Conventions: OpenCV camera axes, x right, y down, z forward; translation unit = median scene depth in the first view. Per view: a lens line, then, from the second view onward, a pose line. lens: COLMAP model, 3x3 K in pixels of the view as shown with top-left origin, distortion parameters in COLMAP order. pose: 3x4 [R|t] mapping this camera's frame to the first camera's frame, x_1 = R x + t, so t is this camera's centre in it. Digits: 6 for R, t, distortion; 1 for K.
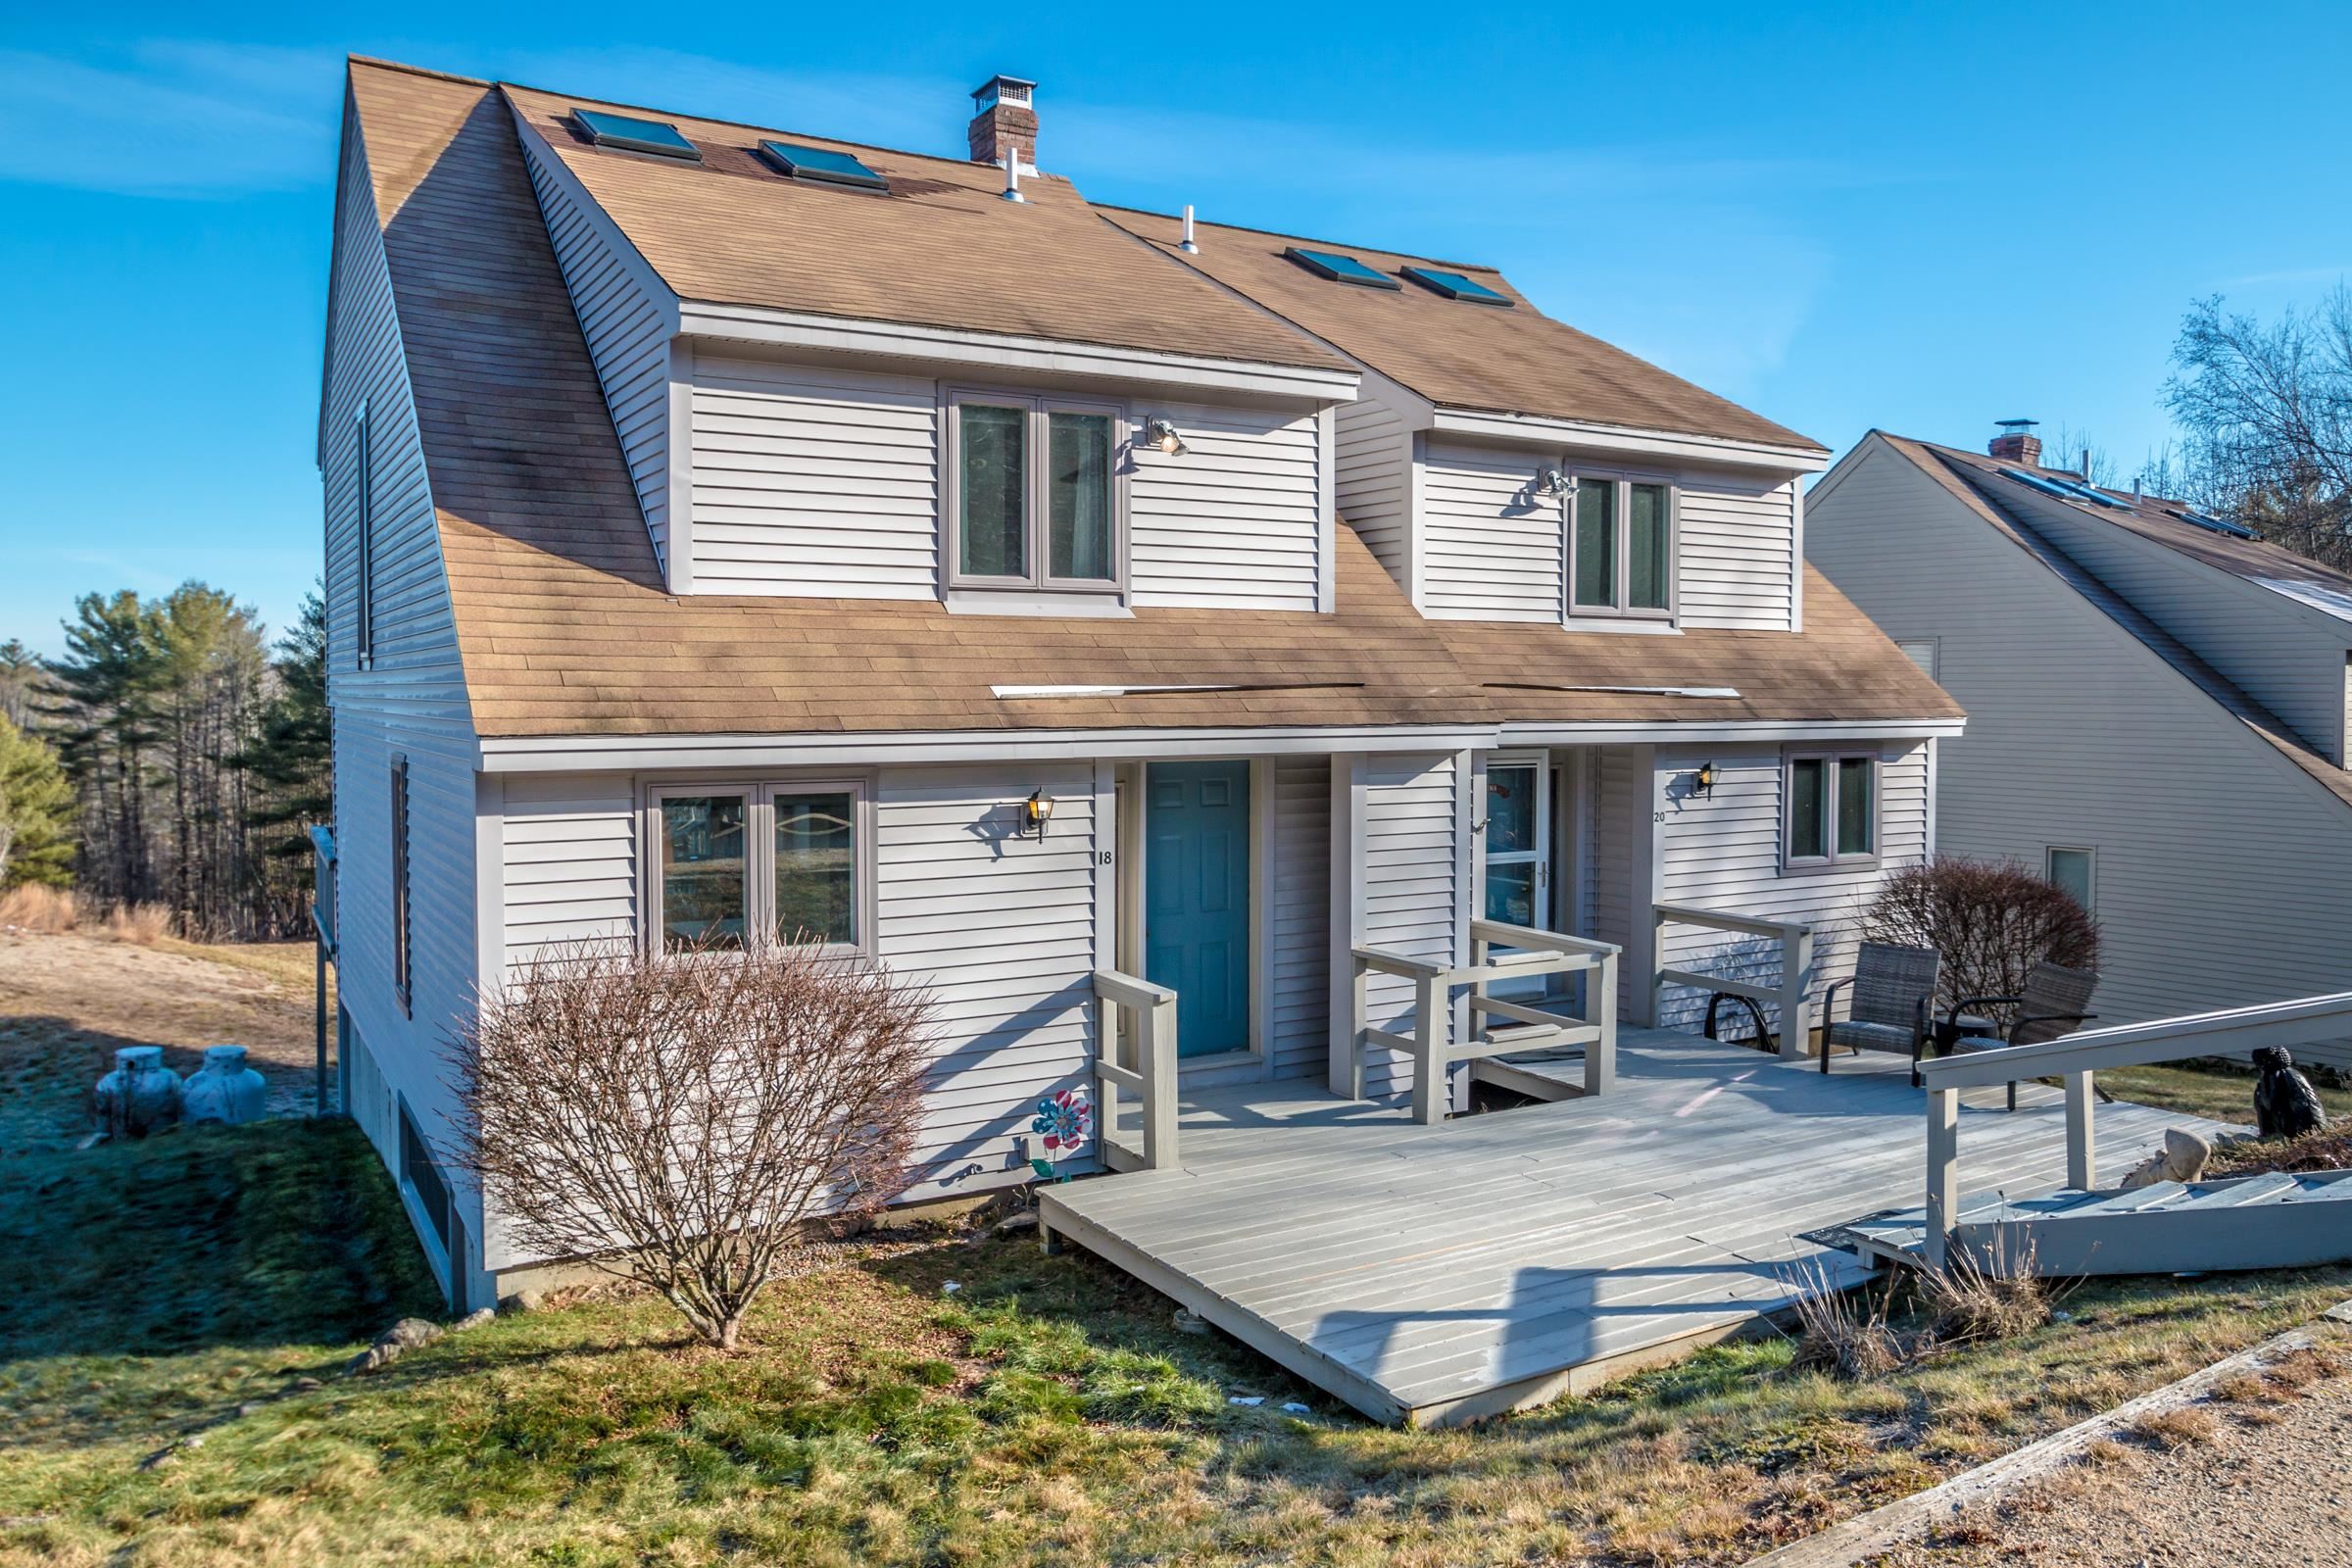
lens RADIAL K [[1595.0, 0, 1177.0], [0, 1595.0, 770.9], [0, 0, 1]] dist [-0.007714, -0.000090]
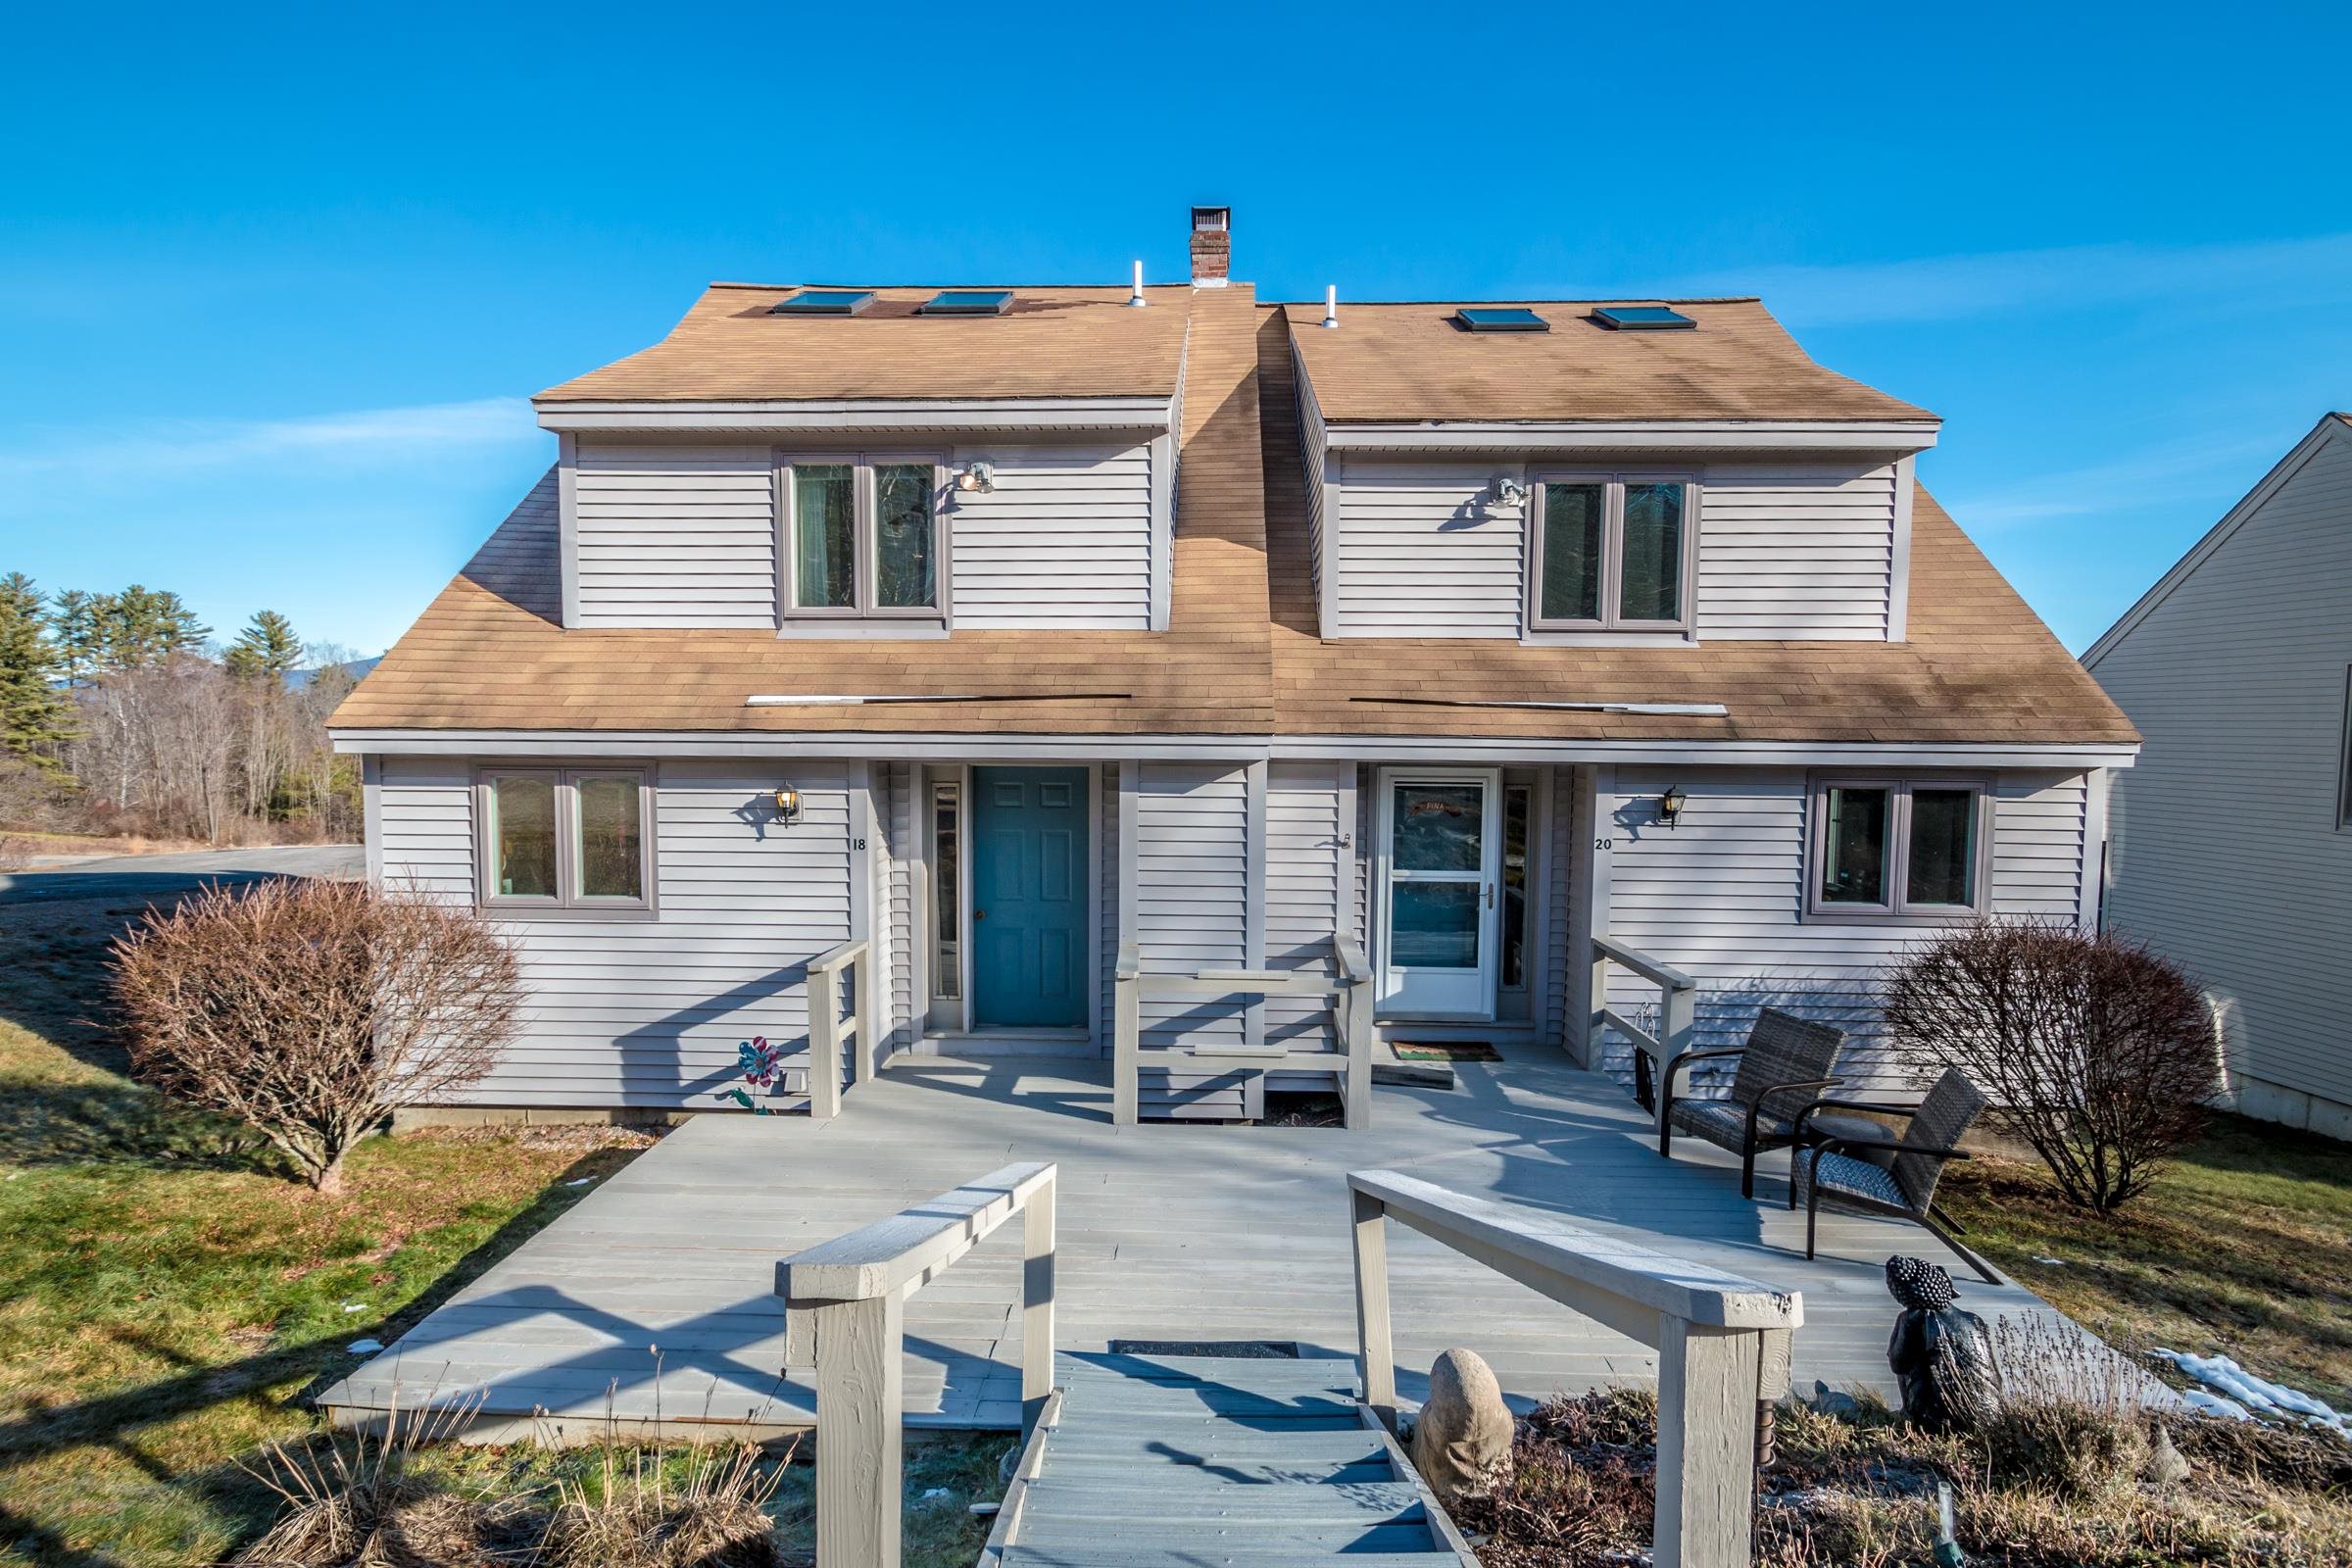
lens RADIAL K [[1153.4, 0, 1174.4], [0, 1153.4, 792.5], [0, 0, 1]] dist [0.003953, 0.000517]
pose [[0.852873, 0.044363, -0.520230, 0.524657], [-0.034429, 0.998994, 0.028746, -0.014267], [0.520982, -0.006606, 0.853542, 0.356761]]
